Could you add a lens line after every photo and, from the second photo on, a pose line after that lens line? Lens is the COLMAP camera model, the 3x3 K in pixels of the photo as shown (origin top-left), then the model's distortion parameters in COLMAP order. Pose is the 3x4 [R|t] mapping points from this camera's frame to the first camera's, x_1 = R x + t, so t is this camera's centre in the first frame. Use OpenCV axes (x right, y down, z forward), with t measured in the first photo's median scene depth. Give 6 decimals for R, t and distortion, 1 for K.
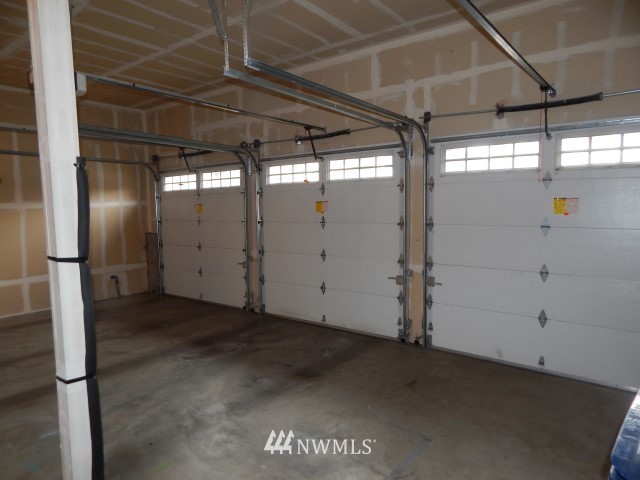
lens RADIAL K [[418.4, 0, 318.0], [0, 418.4, 239.8], [0, 0, 1]] dist [-0.003582, -0.004985]
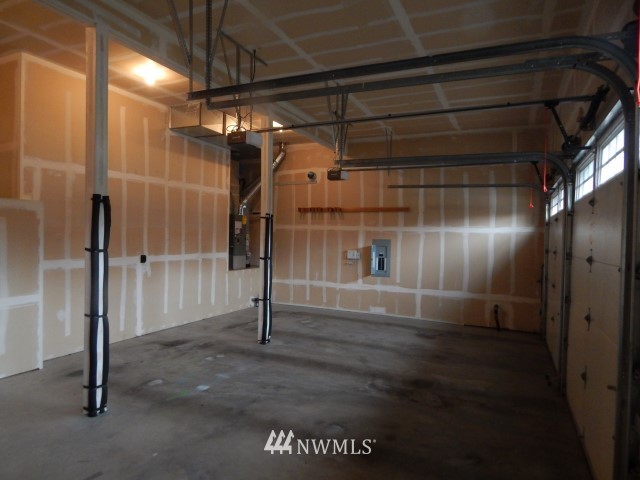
lens RADIAL K [[418.4, 0, 318.0], [0, 418.4, 239.8], [0, 0, 1]] dist [-0.003582, -0.004985]
pose [[0.237365, 0.031249, -0.970918, 0.385075], [-0.110503, 0.993863, 0.004972, -0.024271], [0.965115, 0.106109, 0.239361, 0.418219]]
